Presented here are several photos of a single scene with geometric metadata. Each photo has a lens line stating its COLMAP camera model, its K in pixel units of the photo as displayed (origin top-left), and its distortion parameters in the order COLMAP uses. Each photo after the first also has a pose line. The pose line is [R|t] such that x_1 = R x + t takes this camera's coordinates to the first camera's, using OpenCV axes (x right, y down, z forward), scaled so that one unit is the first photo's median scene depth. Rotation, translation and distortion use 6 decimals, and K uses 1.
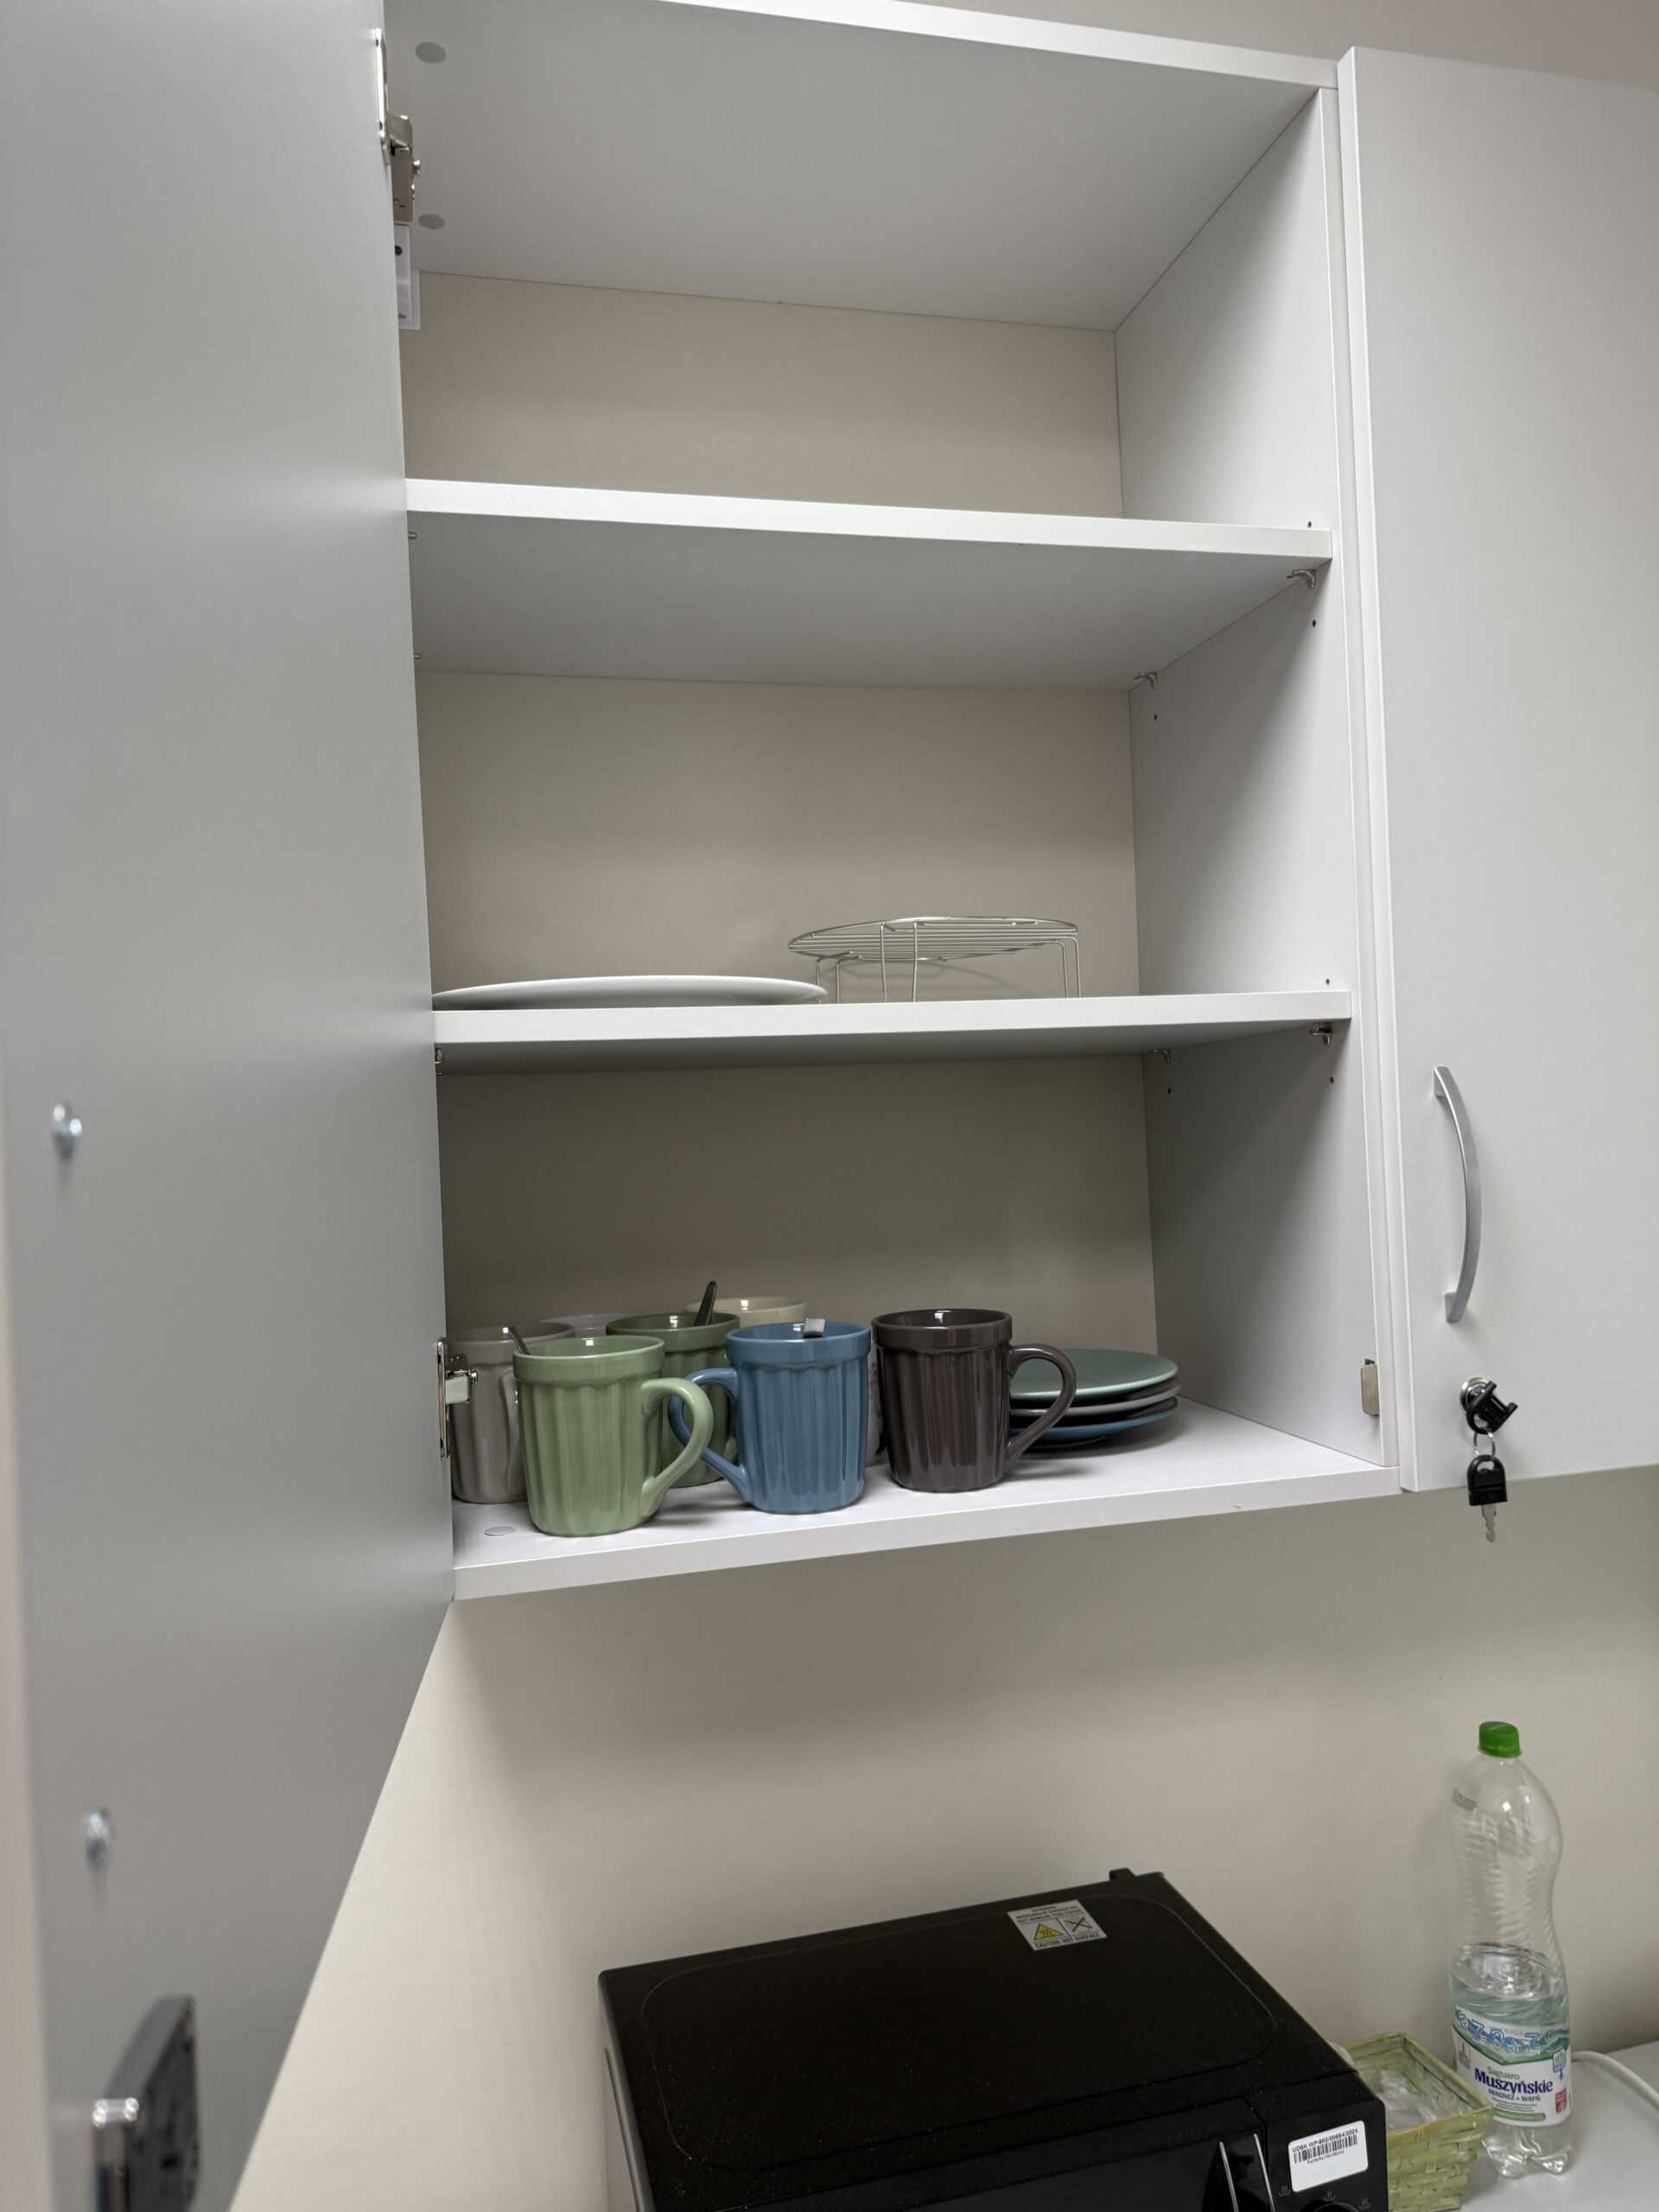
lens RADIAL K [[1580.8, 0, 829.5], [0, 1580.8, 1106.0], [0, 0, 1]] dist [-0.001224, -0.000891]
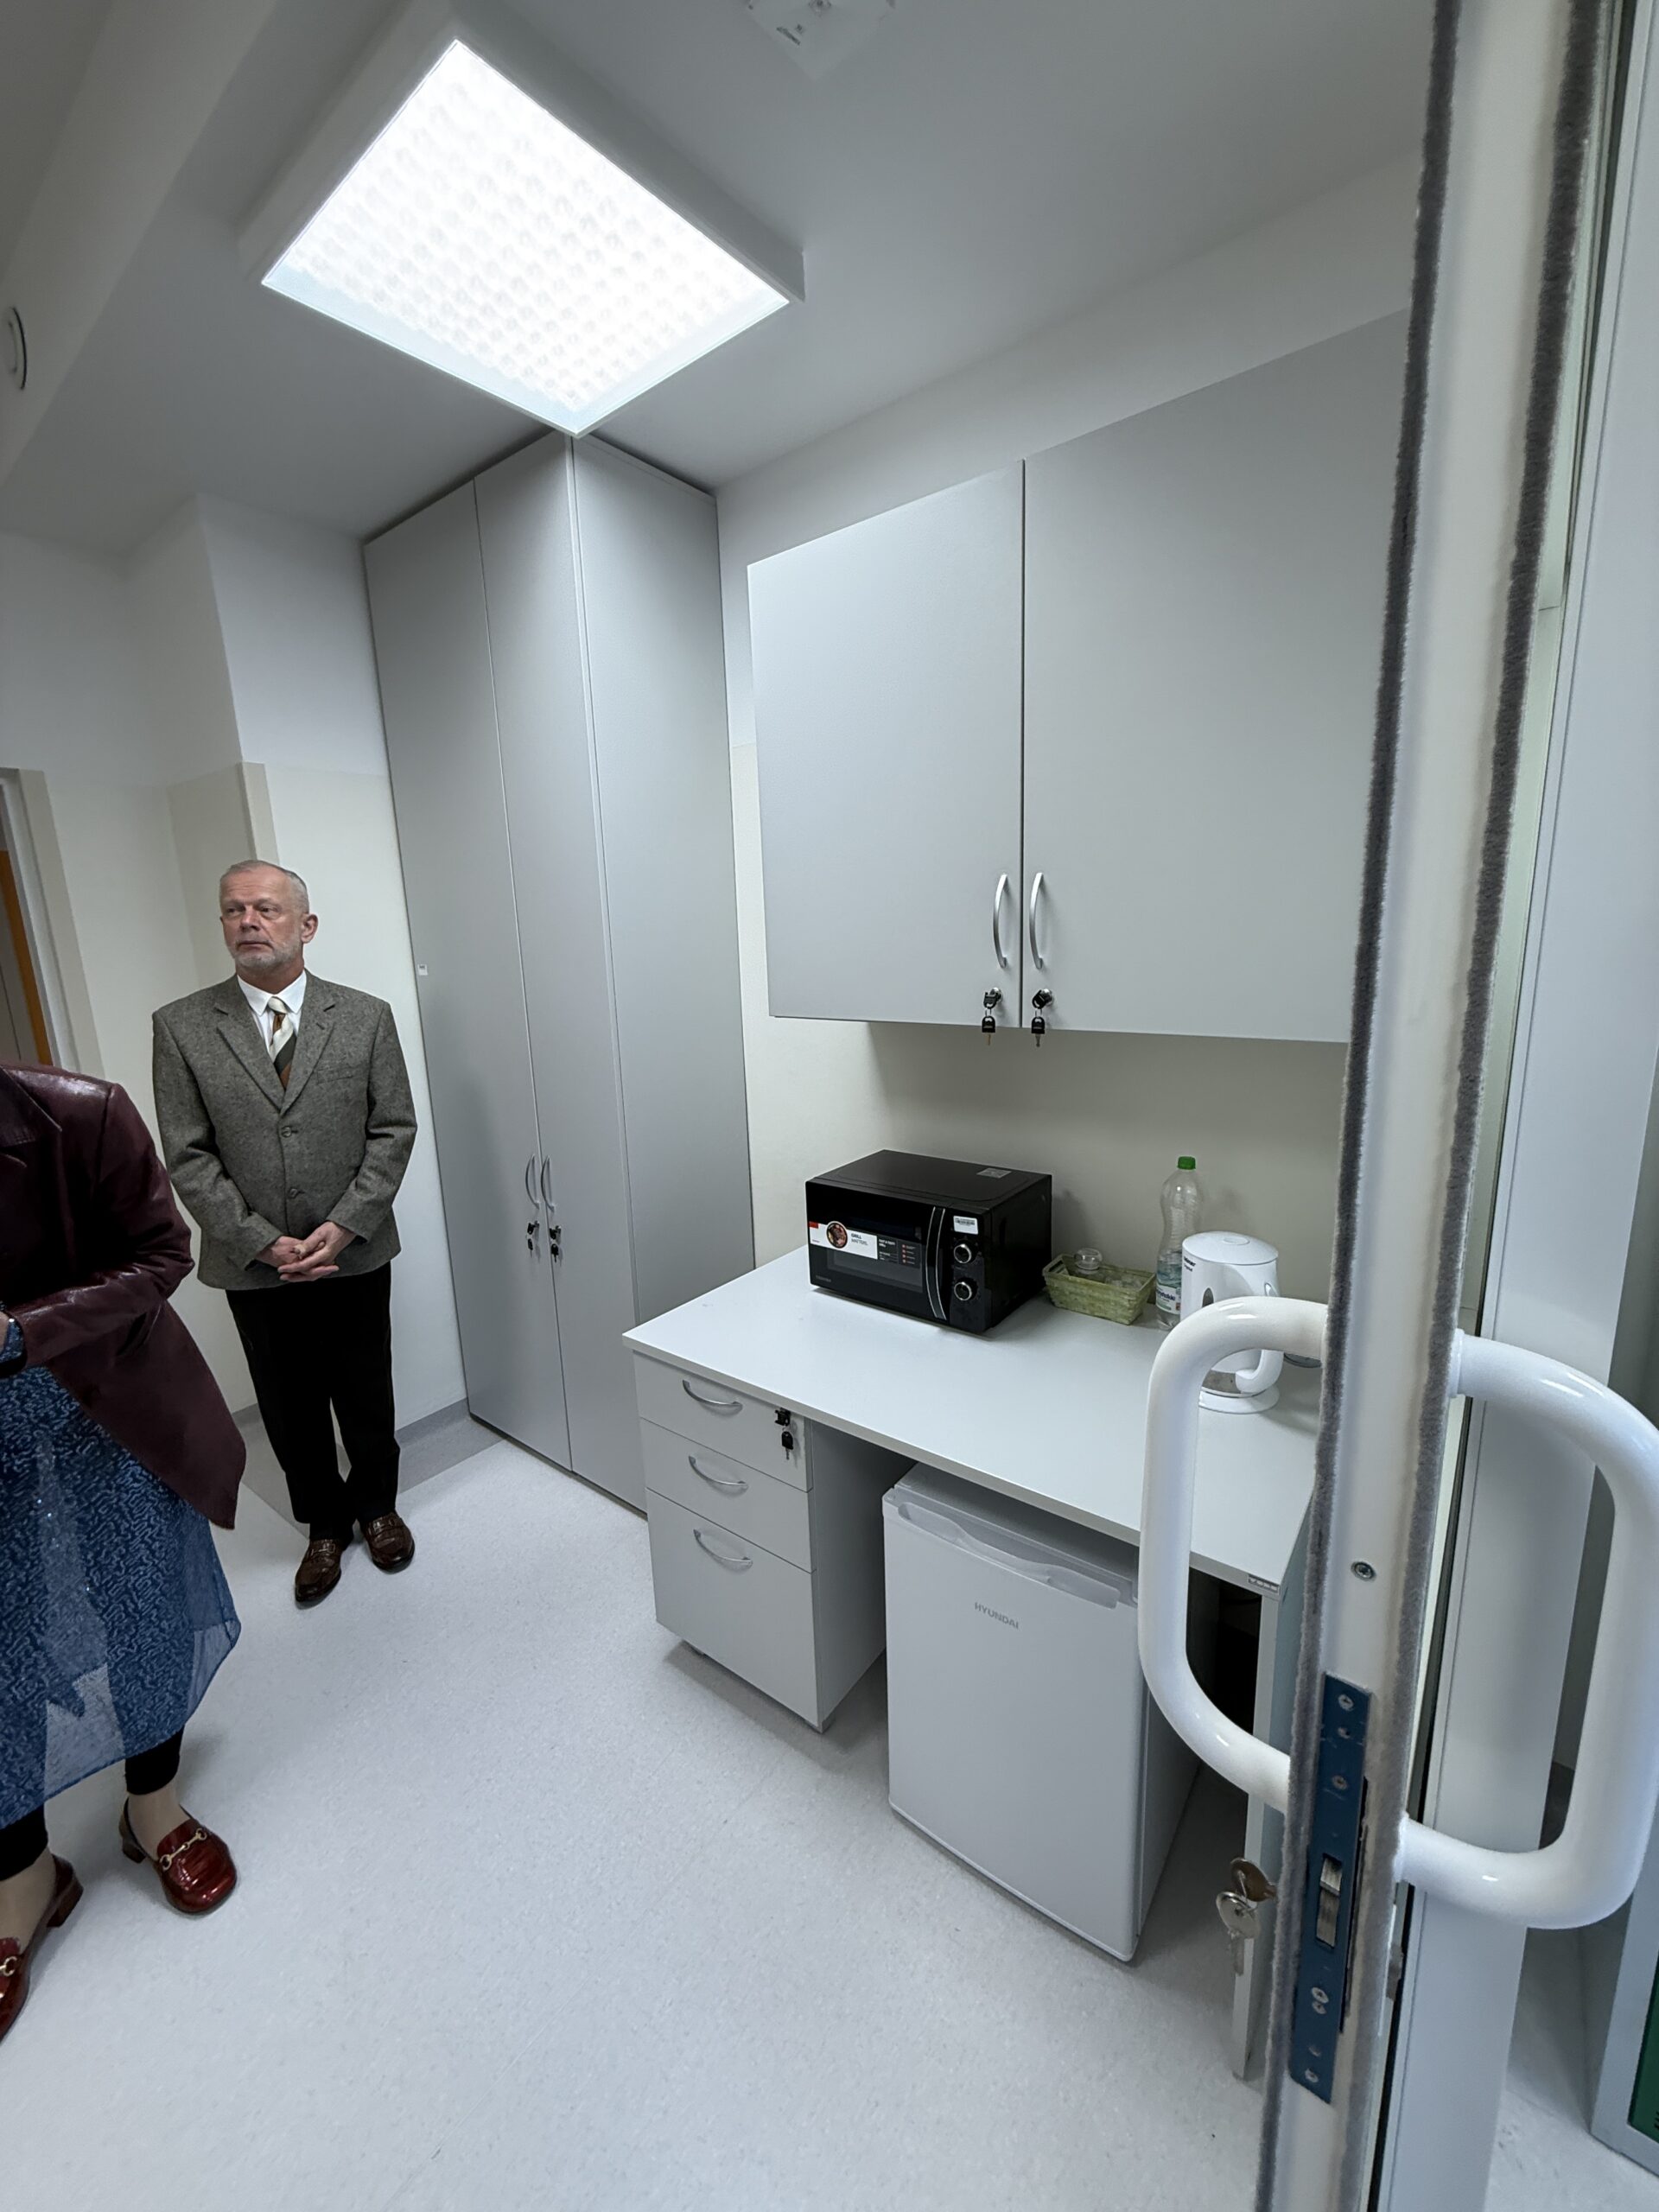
lens RADIAL K [[890.3, 0, 829.5], [0, 890.3, 1106.0], [0, 0, 1]] dist [0.000022, -0.000002]
pose [[0.615992, 0.179470, -0.767036, 1.410414], [0.018745, 0.970087, 0.242033, -0.011538], [0.787529, -0.163469, 0.594202, -0.239535]]
